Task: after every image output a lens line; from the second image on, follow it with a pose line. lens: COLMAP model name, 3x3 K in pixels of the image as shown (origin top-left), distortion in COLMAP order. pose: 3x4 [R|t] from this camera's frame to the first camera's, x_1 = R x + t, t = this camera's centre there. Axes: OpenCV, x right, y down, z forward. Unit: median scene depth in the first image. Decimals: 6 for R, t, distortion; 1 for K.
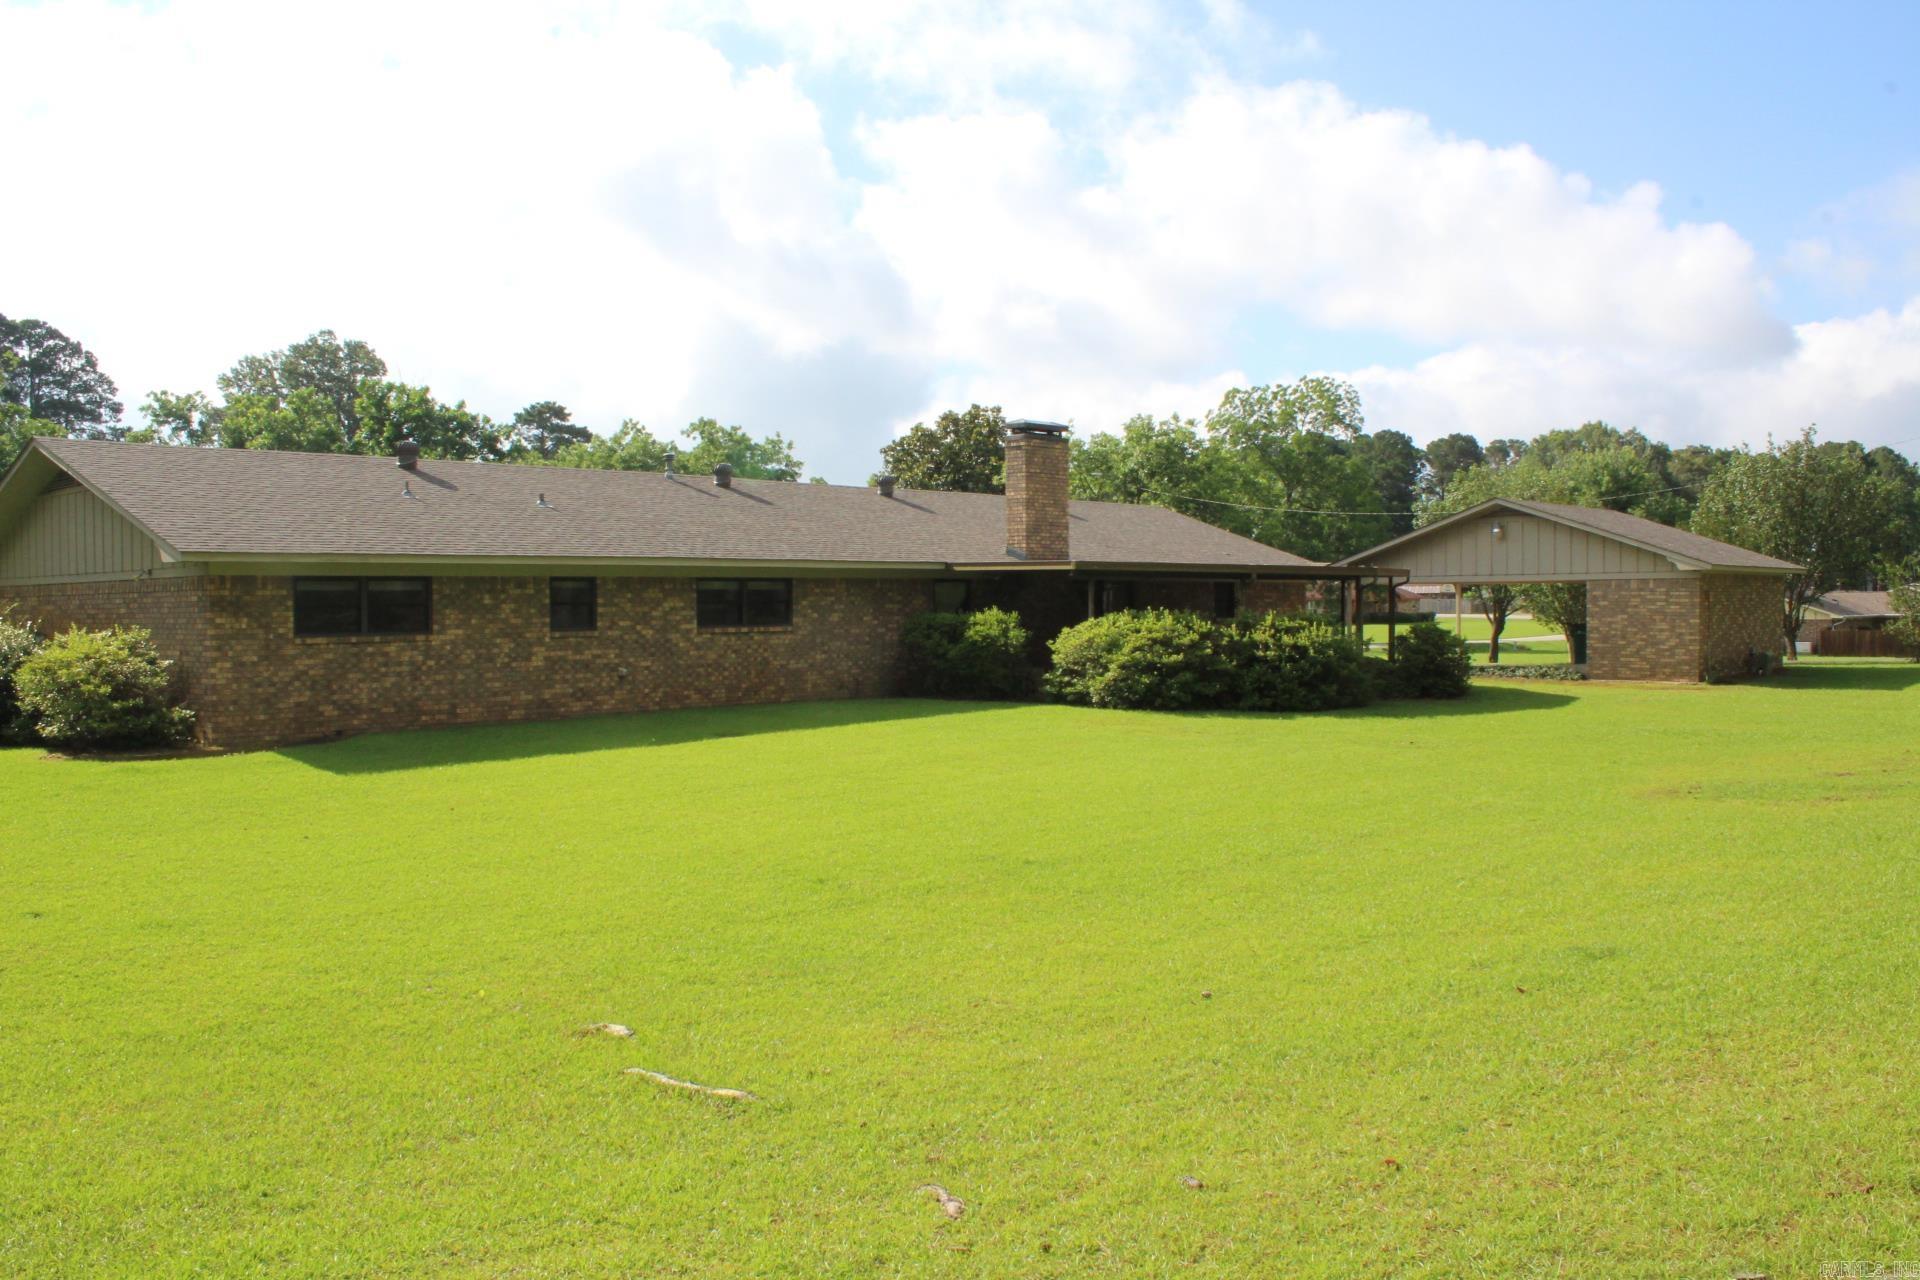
lens RADIAL K [[1632.0, 0, 959.4], [0, 1632.0, 637.7], [0, 0, 1]] dist [-0.068789, 0.011203]
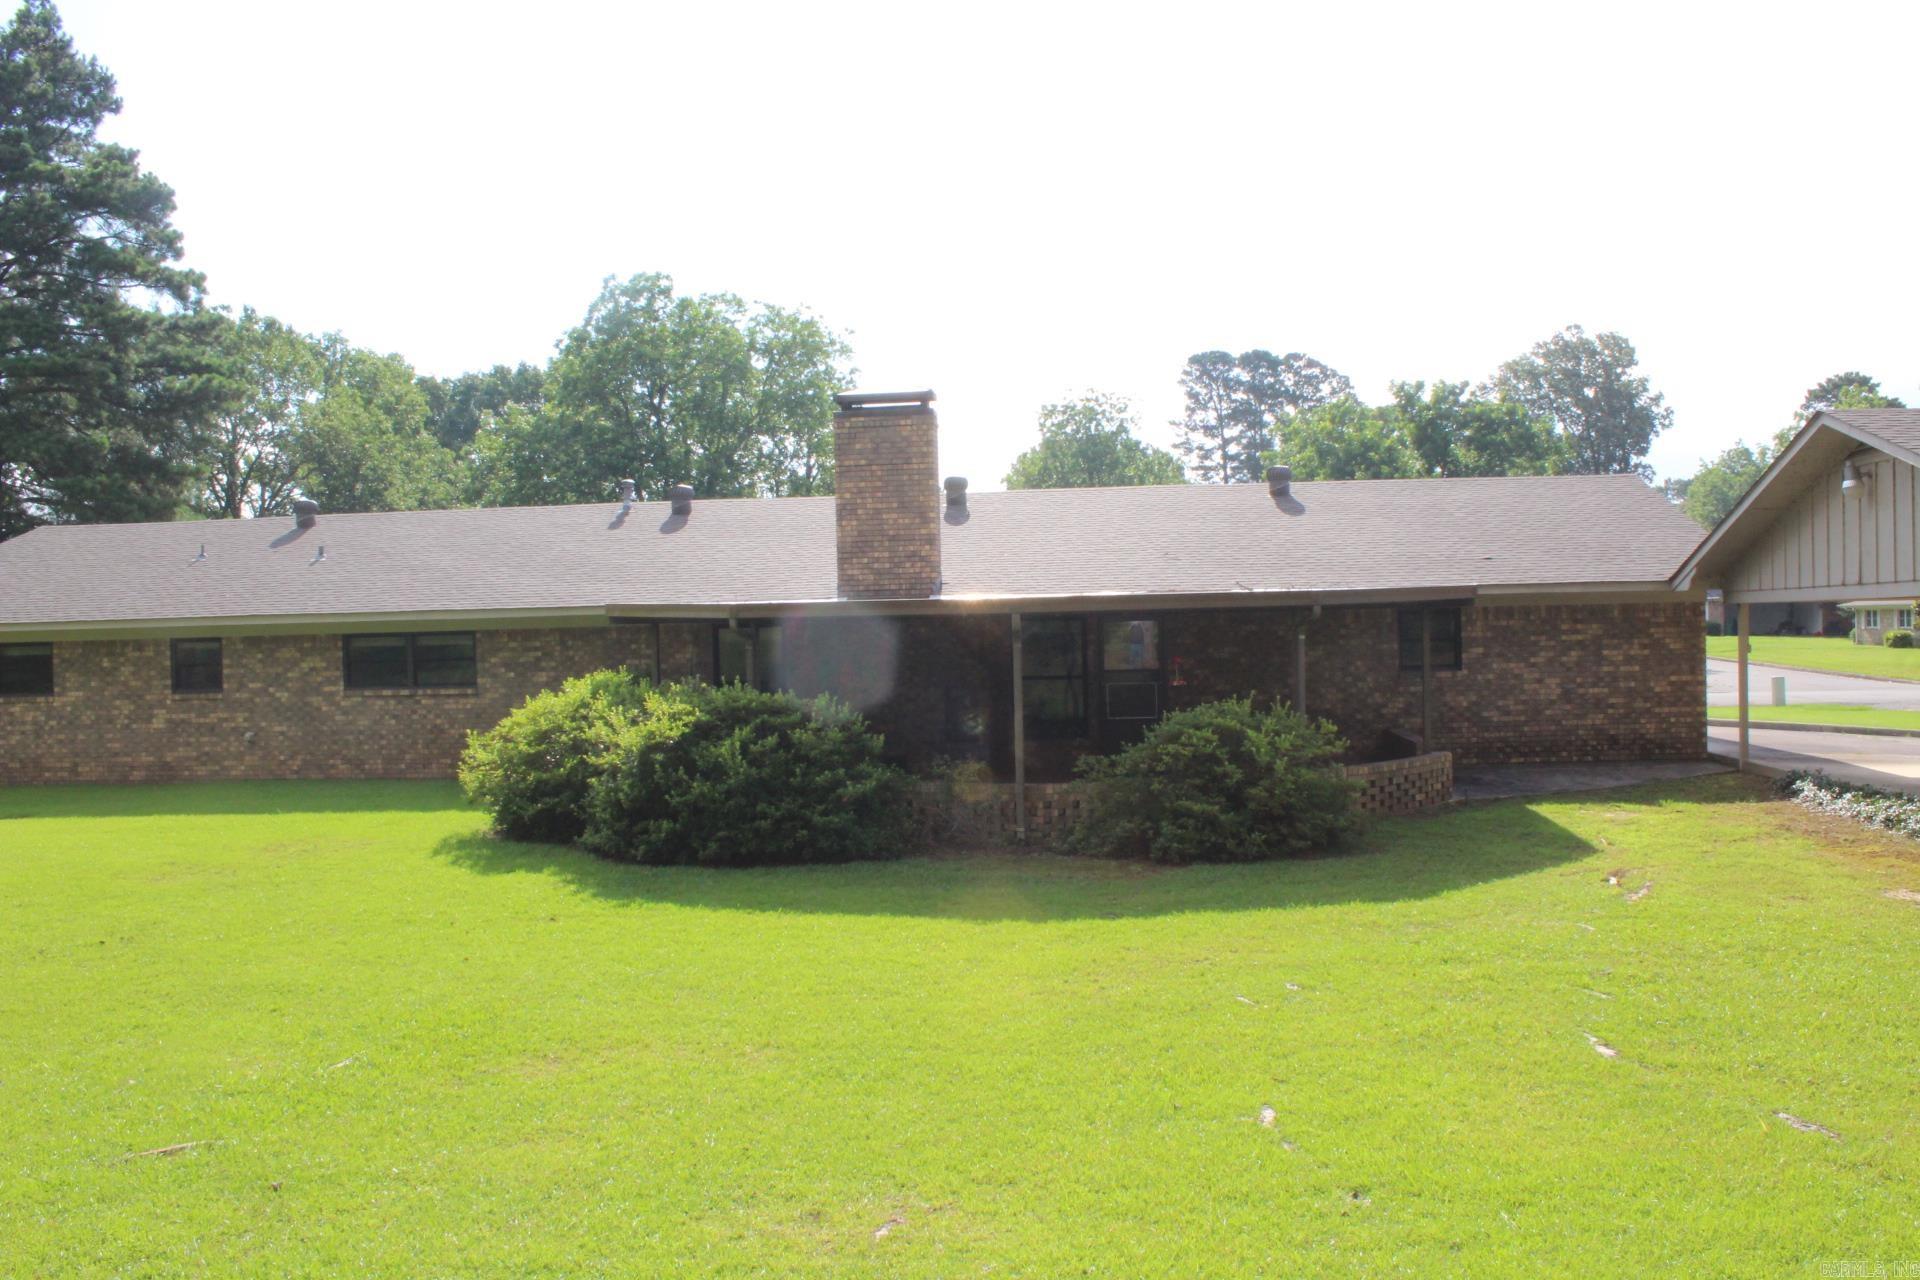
lens RADIAL K [[1632.0, 0, 959.8], [0, 1632.0, 639.2], [0, 0, 1]] dist [-0.068789, 0.011203]
pose [[0.572006, 0.000072, -0.820249, 0.813903], [0.001752, 0.999998, 0.001309, -0.037000], [0.820247, -0.002186, 0.572005, 0.821913]]
